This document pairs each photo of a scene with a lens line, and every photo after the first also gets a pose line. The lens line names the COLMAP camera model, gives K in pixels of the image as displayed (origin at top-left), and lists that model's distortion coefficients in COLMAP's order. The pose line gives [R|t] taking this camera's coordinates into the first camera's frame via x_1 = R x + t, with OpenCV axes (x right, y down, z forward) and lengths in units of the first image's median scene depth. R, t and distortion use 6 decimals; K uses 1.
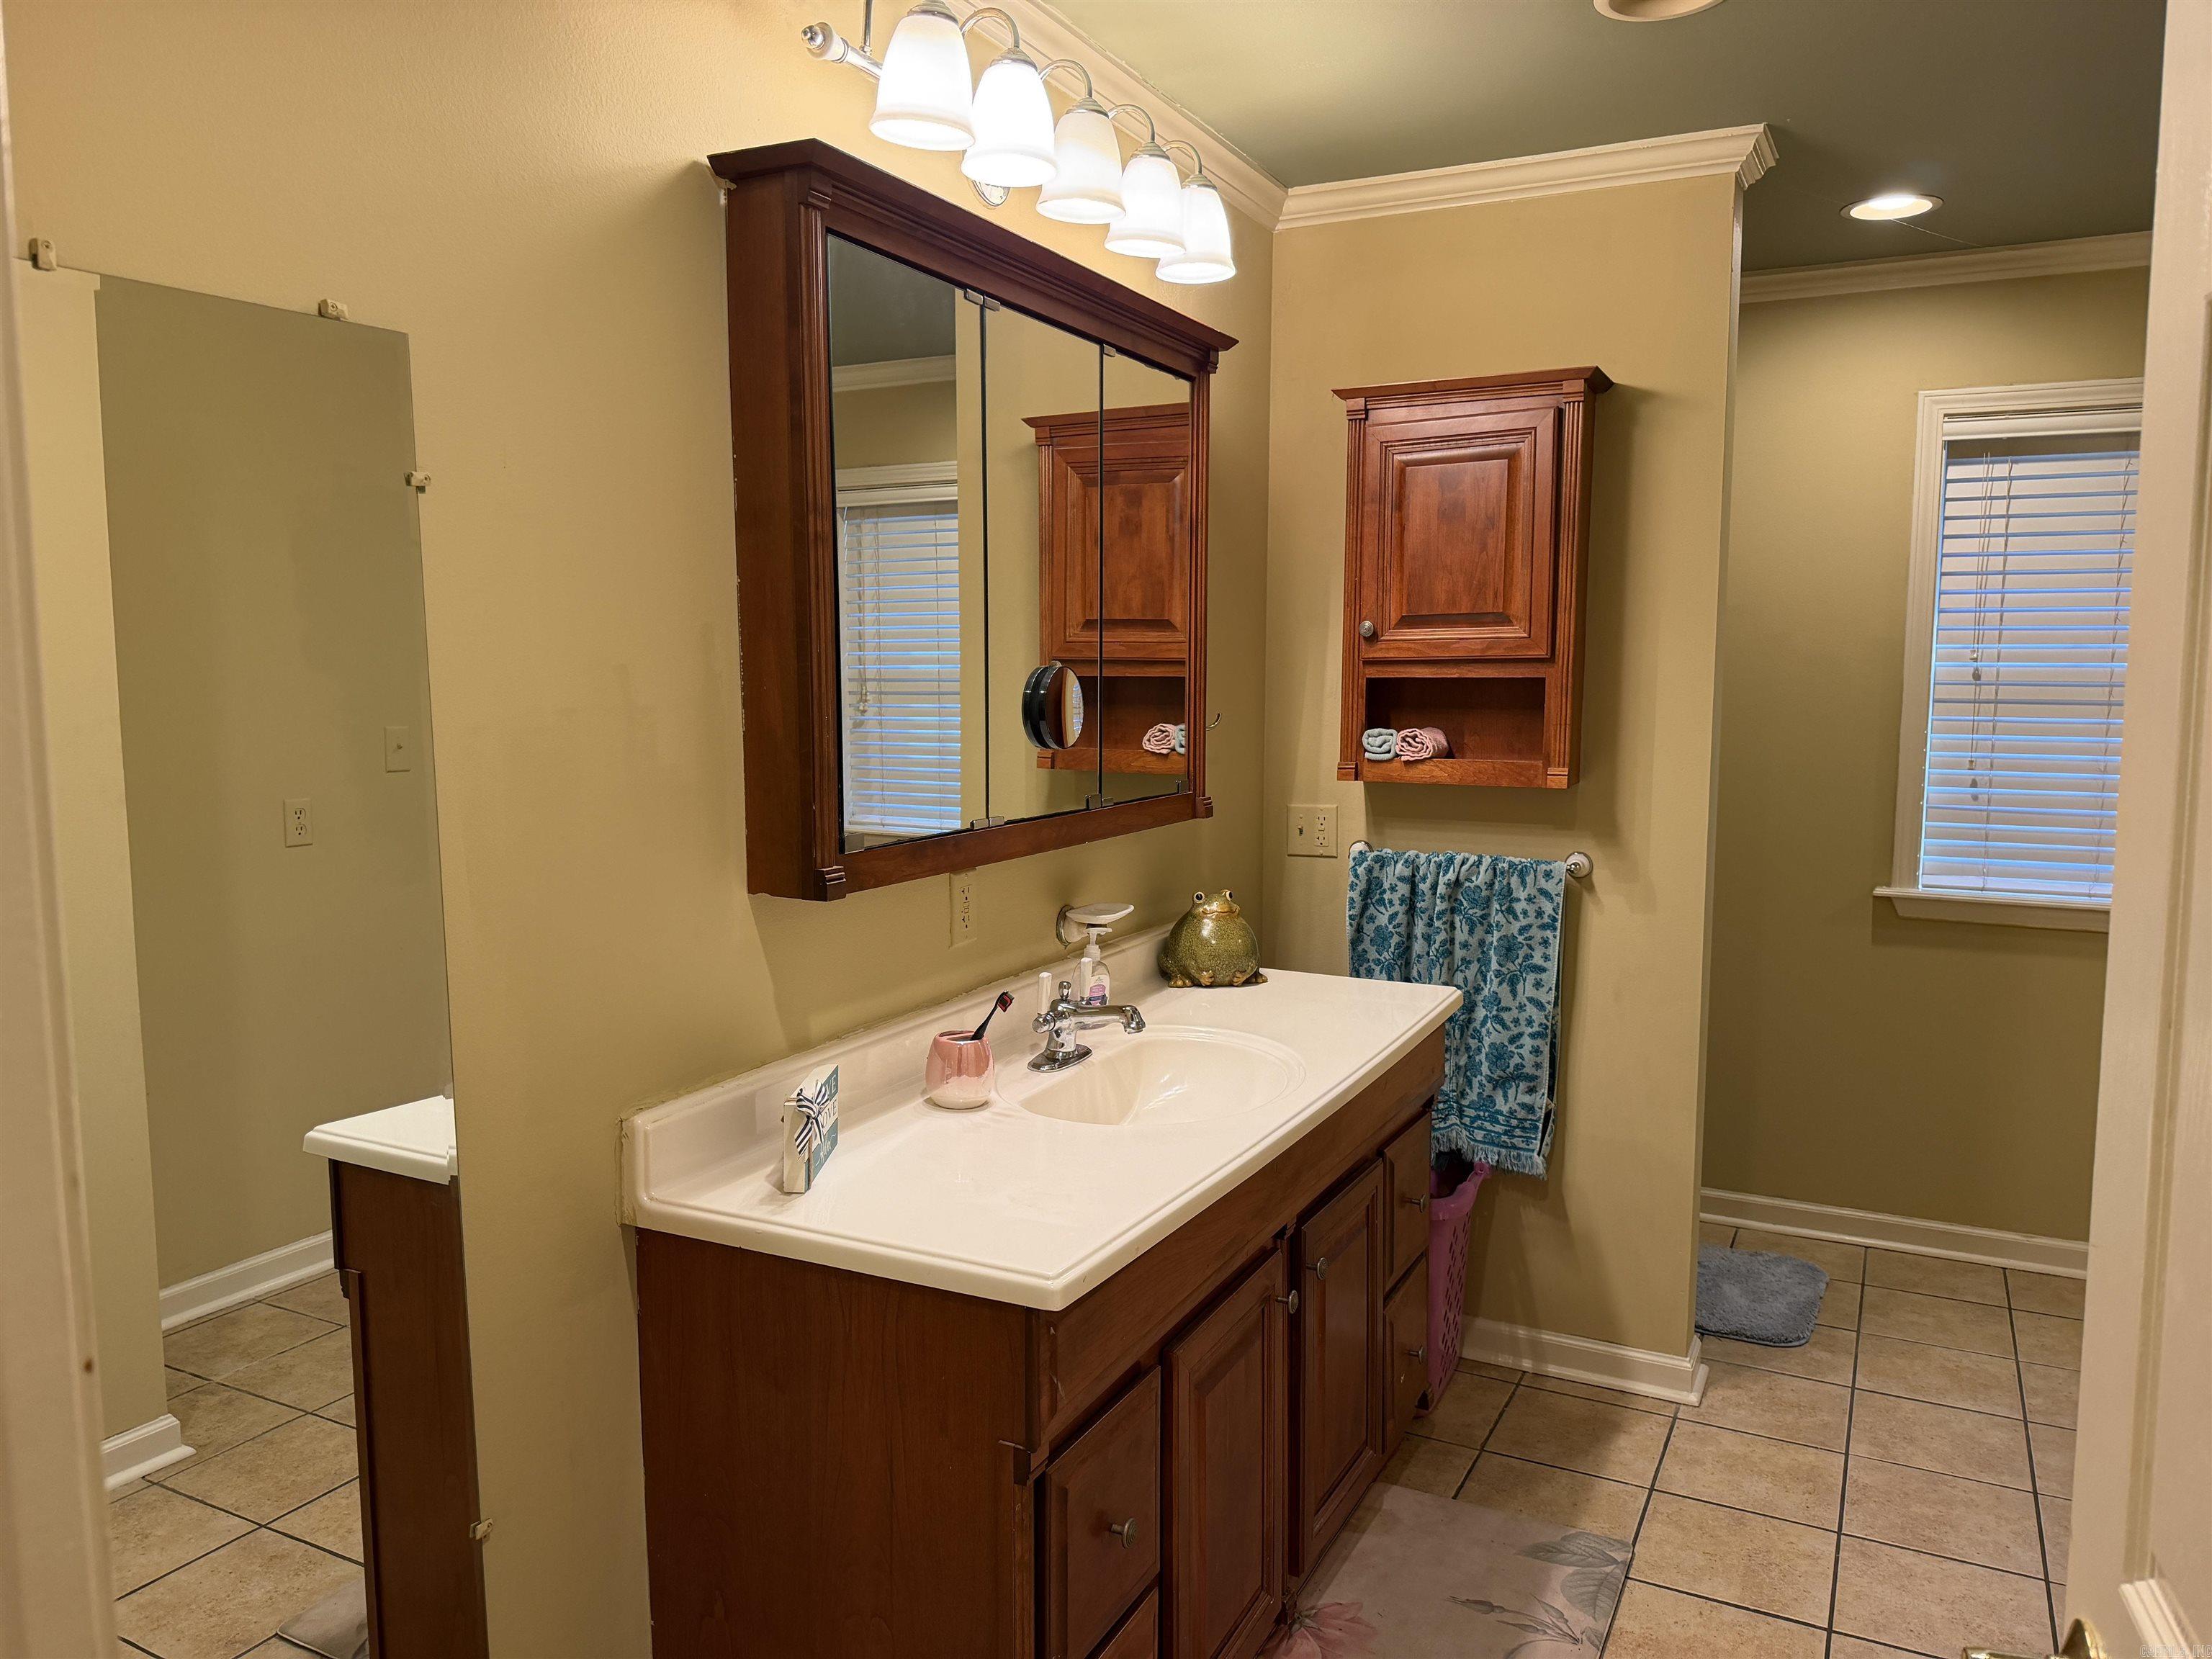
lens RADIAL K [[1556.0, 0, 1106.0], [0, 1556.0, 829.5], [0, 0, 1]] dist [0.078799, -0.096773]
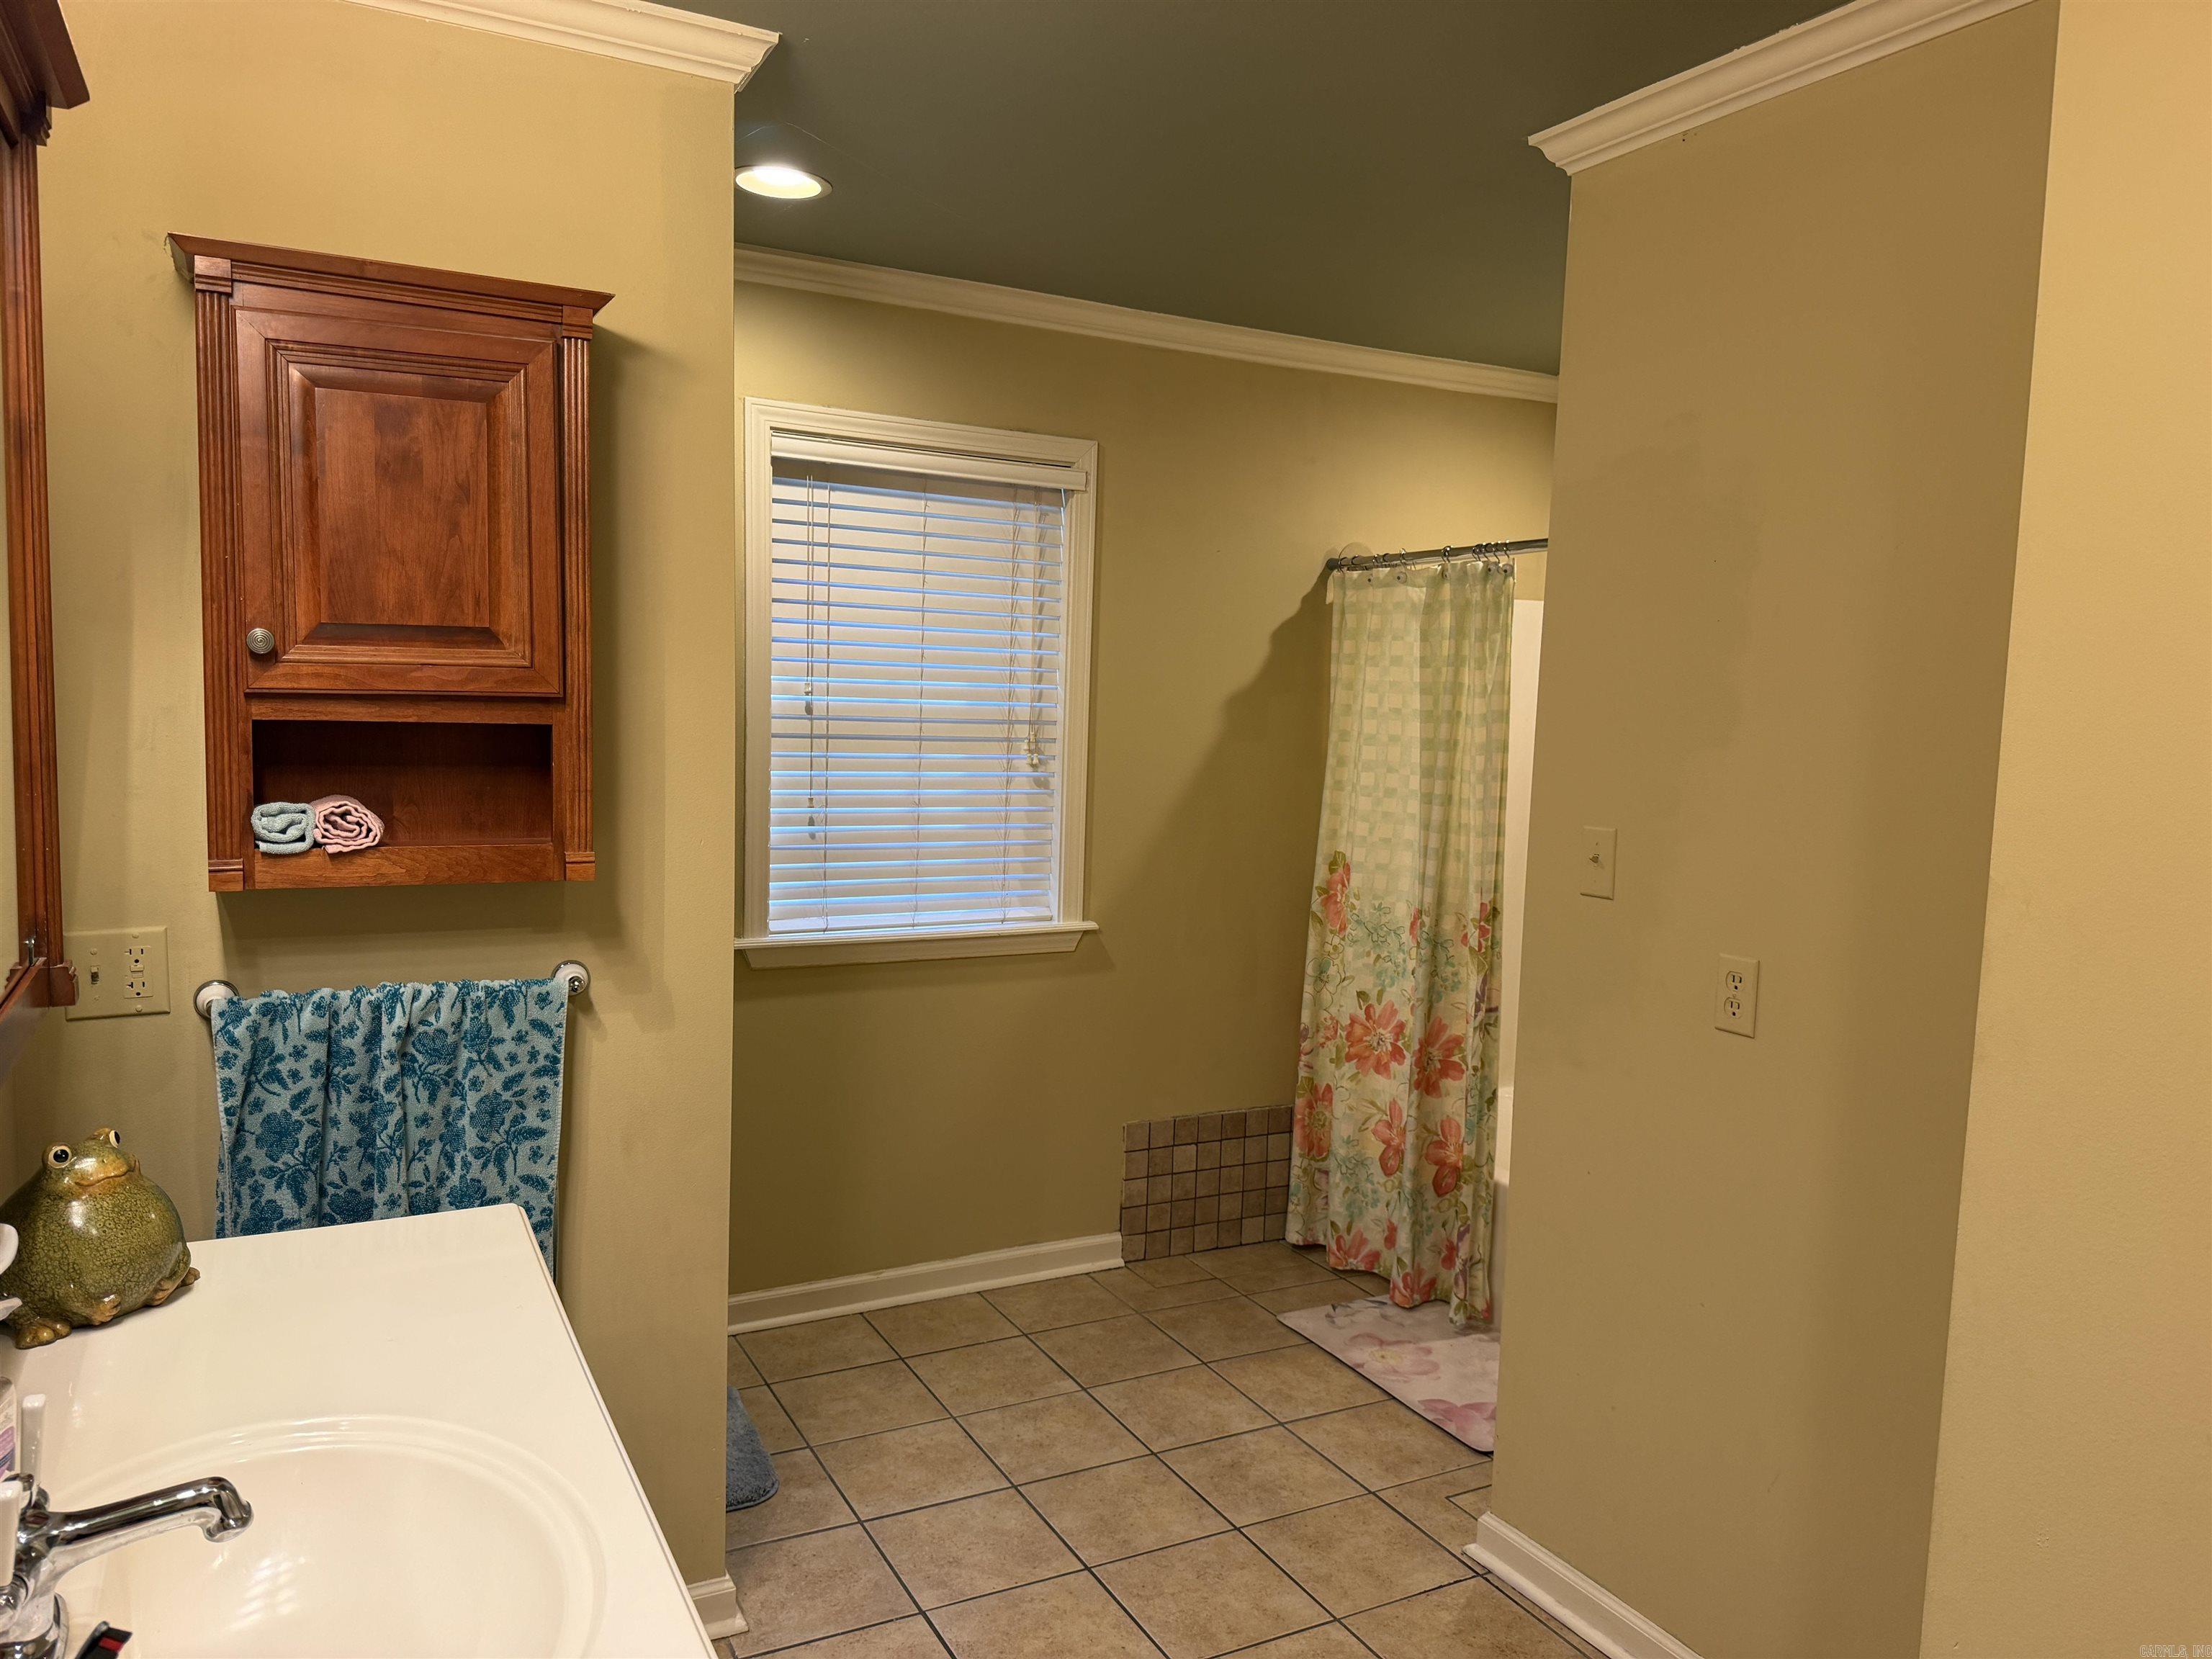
lens RADIAL K [[1548.7, 0, 1106.0], [0, 1548.7, 829.5], [0, 0, 1]] dist [0.078375, -0.139037]
pose [[0.570152, -0.059335, 0.819394, -0.145468], [0.050461, 0.998035, 0.037159, -0.060424], [-0.819988, 0.020161, 0.572026, 0.377256]]
